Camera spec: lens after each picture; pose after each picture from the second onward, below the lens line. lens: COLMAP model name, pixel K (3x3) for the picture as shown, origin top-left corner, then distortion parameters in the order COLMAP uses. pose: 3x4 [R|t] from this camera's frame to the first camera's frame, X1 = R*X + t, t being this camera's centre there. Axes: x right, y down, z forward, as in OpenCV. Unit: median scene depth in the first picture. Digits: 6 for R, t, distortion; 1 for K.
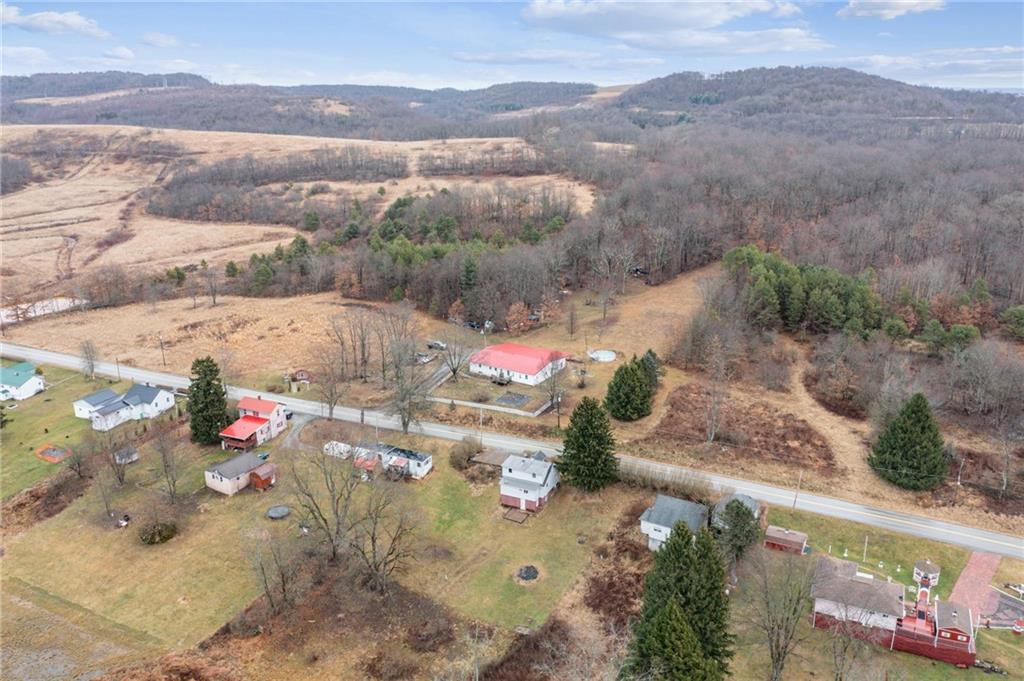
lens RADIAL K [[813.0, 0, 512.0], [0, 813.0, 340.5], [0, 0, 1]] dist [-0.002575, -0.000723]
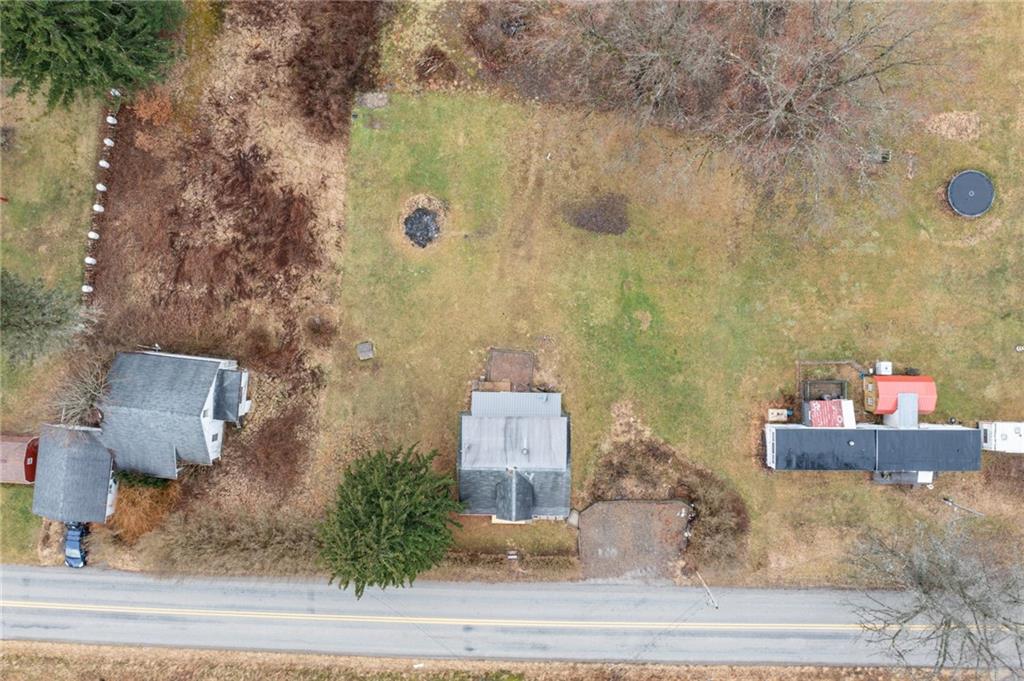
lens RADIAL K [[813.0, 0, 512.0], [0, 813.0, 340.5], [0, 0, 1]] dist [-0.002575, -0.000723]
pose [[-0.904648, 0.425102, 0.029999, -0.019792], [-0.094029, -0.267768, 0.958884, -0.285207], [0.415657, 0.864632, 0.282208, 0.939209]]
